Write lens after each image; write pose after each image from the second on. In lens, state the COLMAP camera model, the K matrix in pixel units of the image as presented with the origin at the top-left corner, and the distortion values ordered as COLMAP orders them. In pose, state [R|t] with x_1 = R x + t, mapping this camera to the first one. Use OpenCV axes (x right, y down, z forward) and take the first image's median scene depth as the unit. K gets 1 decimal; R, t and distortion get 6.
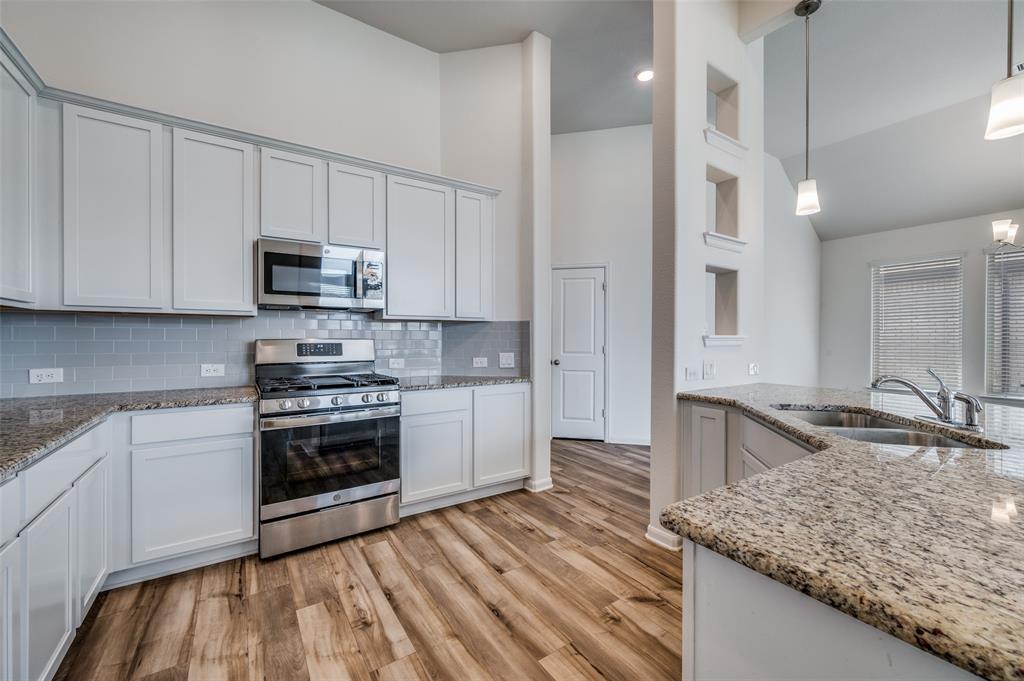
lens RADIAL K [[406.3, 0, 512.5], [0, 406.3, 341.1], [0, 0, 1]] dist [0.001252, -0.000247]
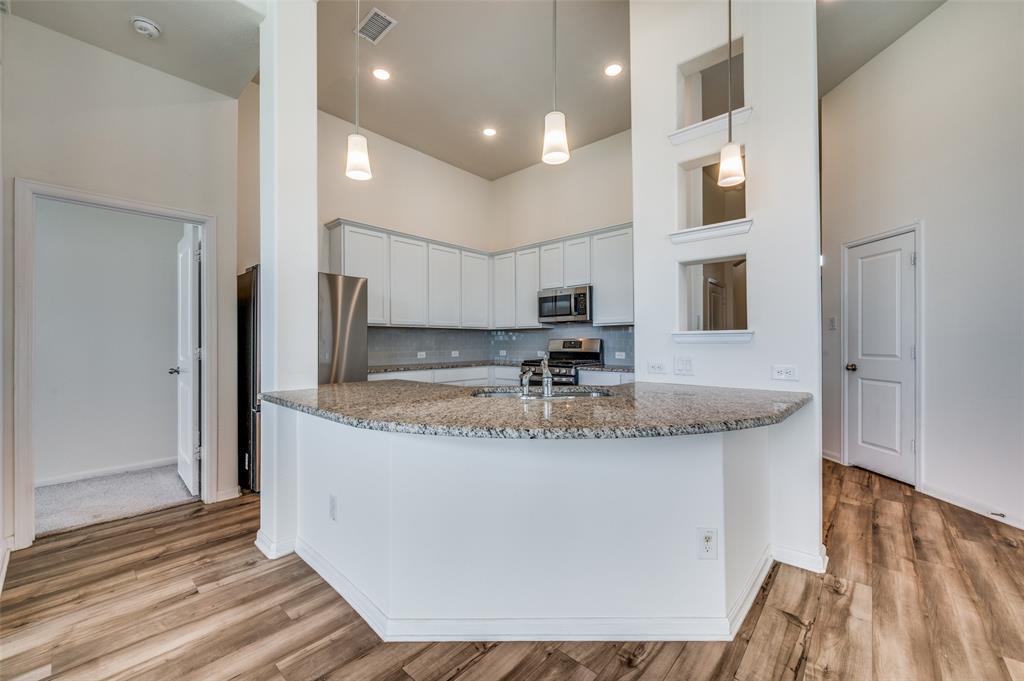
lens RADIAL K [[406.3, 0, 518.7], [0, 406.3, 342.6], [0, 0, 1]] dist [0.001252, -0.000247]
pose [[0.254330, 0.001287, -0.967117, 1.187770], [-0.001329, 0.999999, 0.000981, 0.008931], [0.967117, 0.001035, 0.254331, 0.314297]]
